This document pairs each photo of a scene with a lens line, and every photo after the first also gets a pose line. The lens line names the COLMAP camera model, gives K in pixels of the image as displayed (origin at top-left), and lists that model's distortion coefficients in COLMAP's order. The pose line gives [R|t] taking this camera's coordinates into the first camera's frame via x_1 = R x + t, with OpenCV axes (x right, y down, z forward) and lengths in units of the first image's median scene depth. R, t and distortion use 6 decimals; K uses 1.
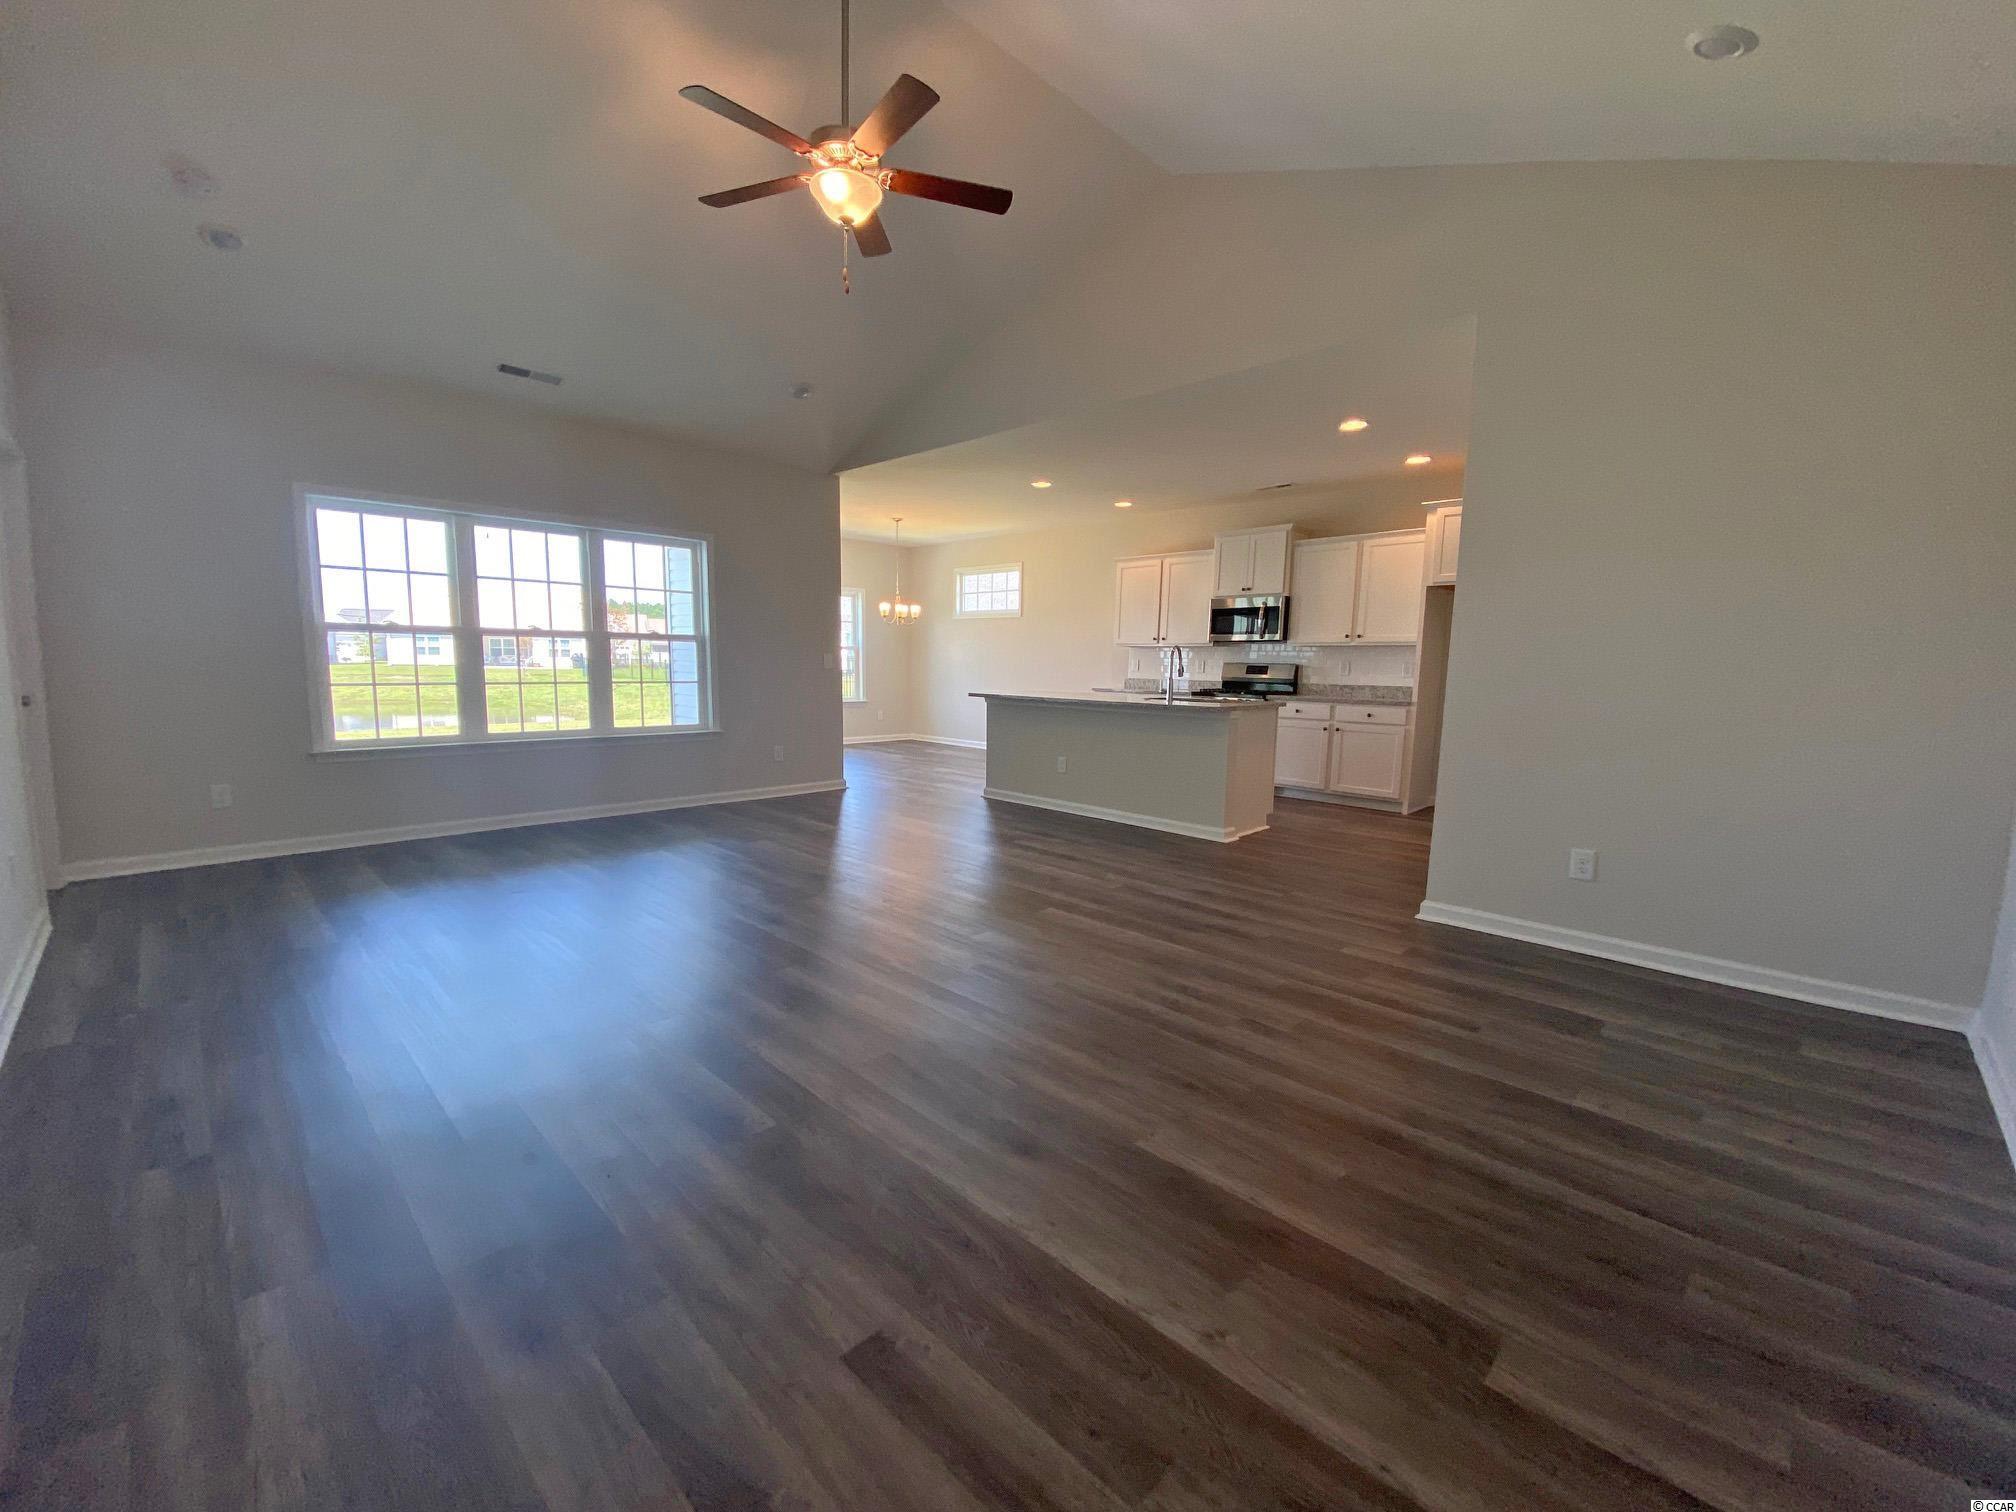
lens RADIAL K [[825.4, 0, 985.3], [0, 825.4, 752.2], [0, 0, 1]] dist [0.002017, -0.010672]
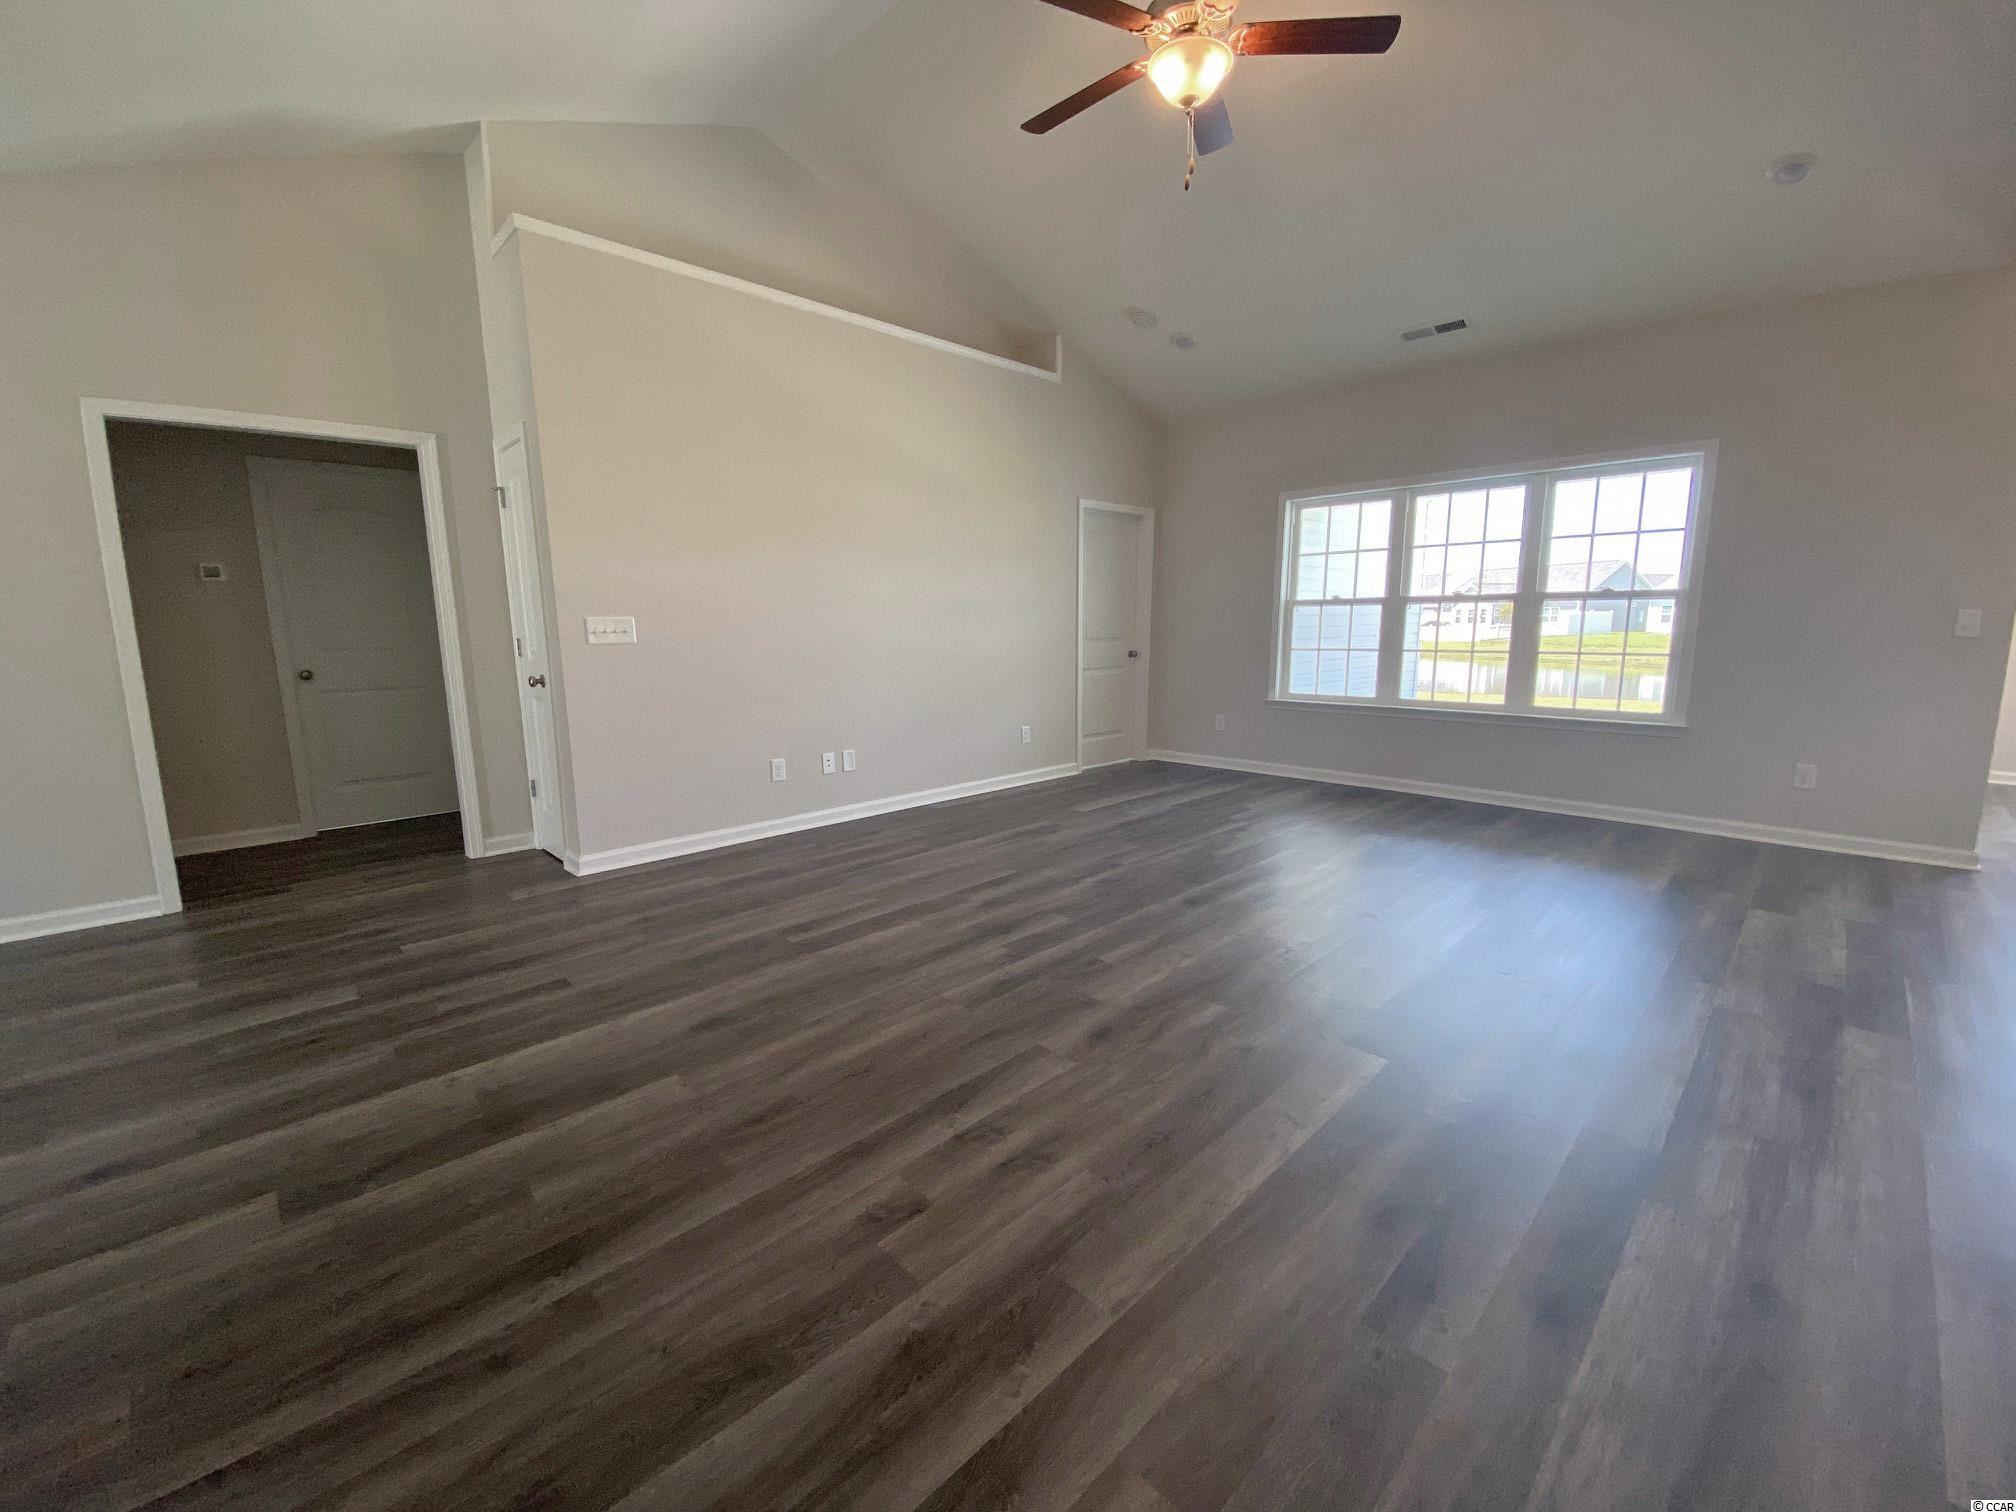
lens RADIAL K [[825.4, 0, 1007.5], [0, 825.4, 743.0], [0, 0, 1]] dist [0.002017, -0.010672]
pose [[-0.013624, 0.128818, -0.991575, 0.481780], [-0.104530, 0.986050, 0.129536, -0.055332], [0.994428, 0.105414, 0.000032, 0.561591]]
